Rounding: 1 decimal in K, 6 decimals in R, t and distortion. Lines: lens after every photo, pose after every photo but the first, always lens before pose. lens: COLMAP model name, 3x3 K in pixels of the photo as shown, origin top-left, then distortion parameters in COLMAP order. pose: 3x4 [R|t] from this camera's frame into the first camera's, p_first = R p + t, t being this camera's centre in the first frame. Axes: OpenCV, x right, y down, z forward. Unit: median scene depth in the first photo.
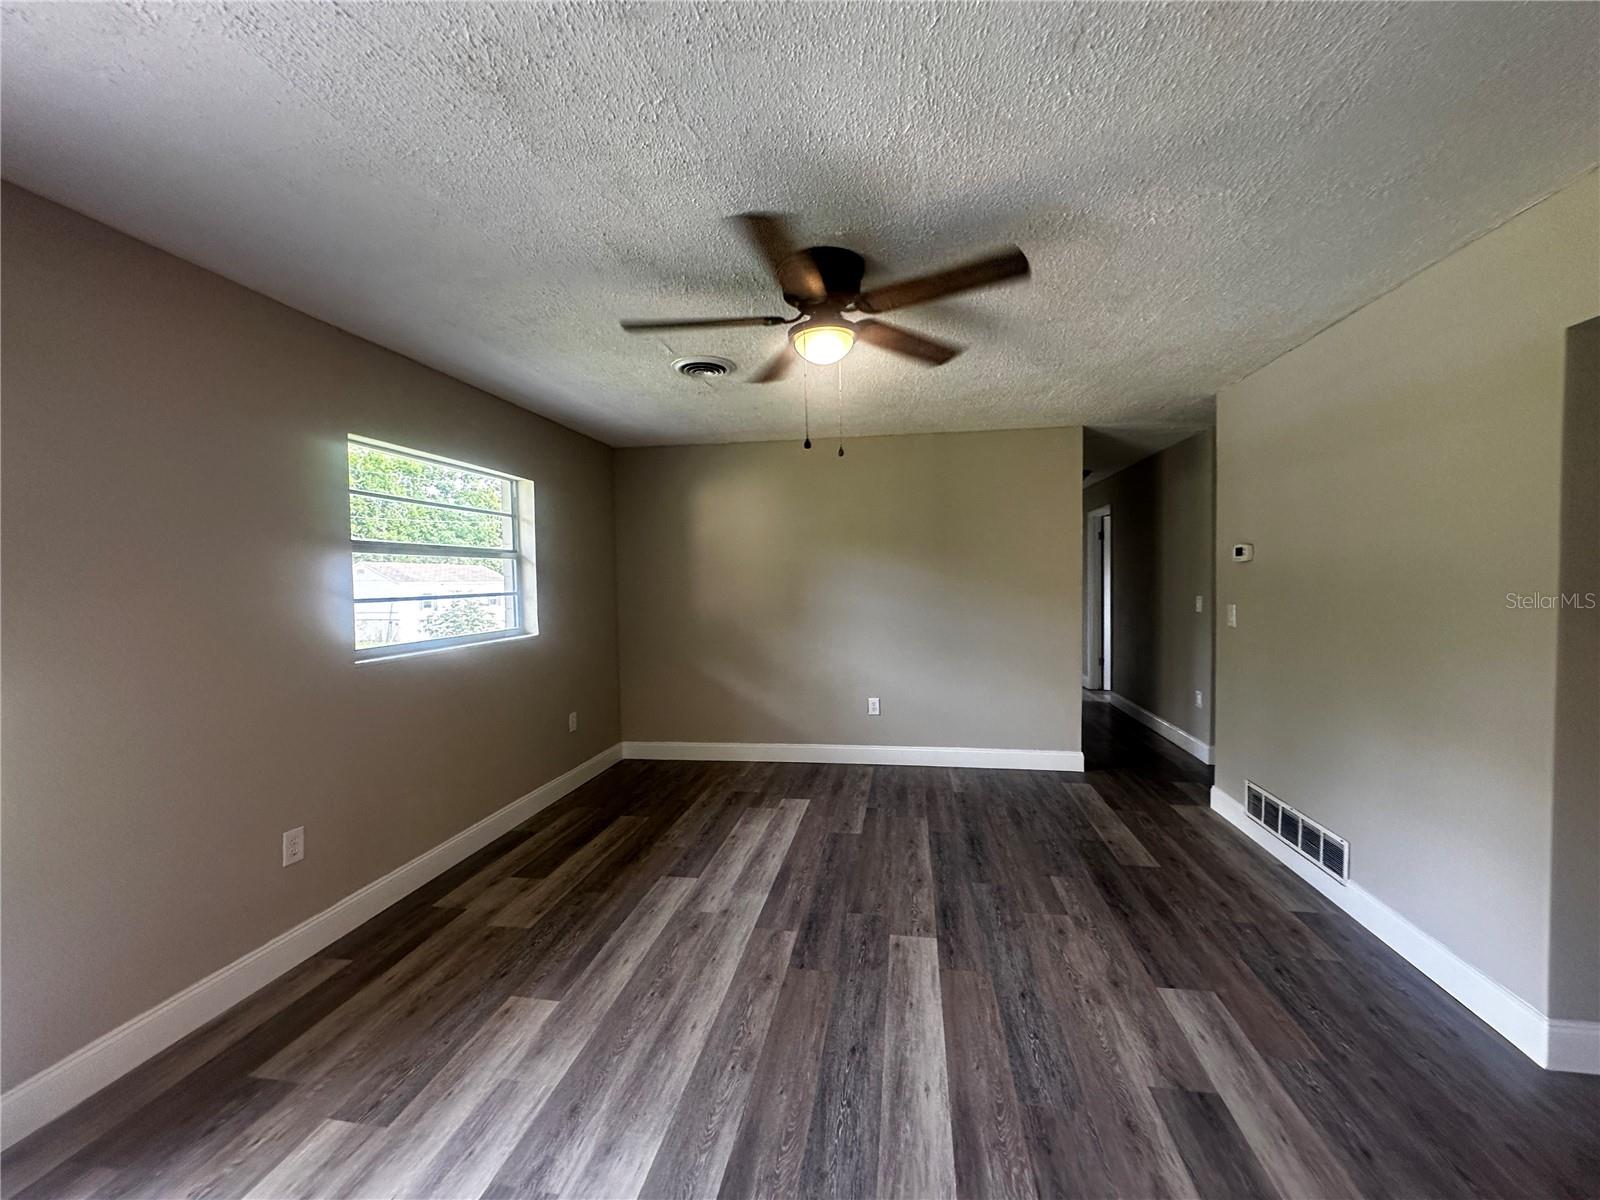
lens RADIAL K [[640.4, 0, 805.9], [0, 640.4, 601.5], [0, 0, 1]] dist [0.000629, -0.000204]
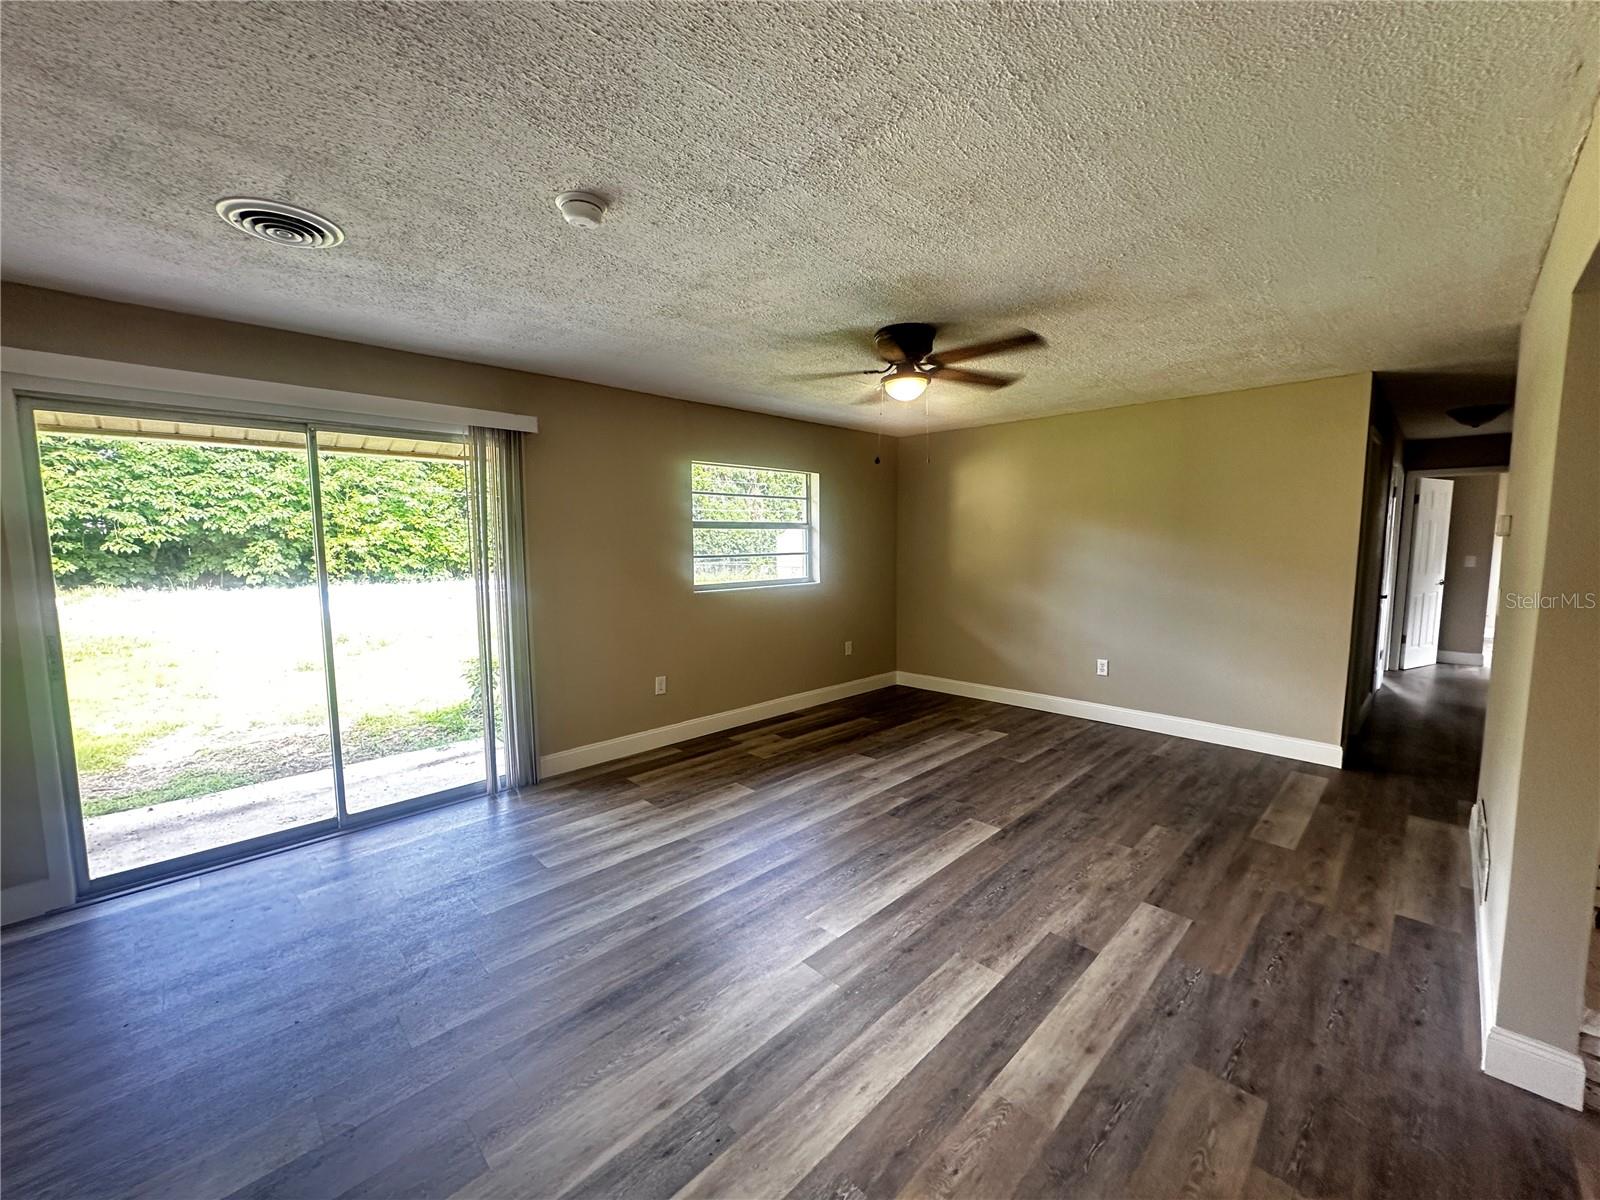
lens RADIAL K [[640.4, 0, 805.9], [0, 640.4, 601.5], [0, 0, 1]] dist [0.000629, -0.000204]
pose [[0.813206, 0.068782, -0.577898, 0.514730], [-0.028069, 0.996471, 0.079102, -0.024365], [0.581299, -0.048105, 0.812267, -0.230781]]
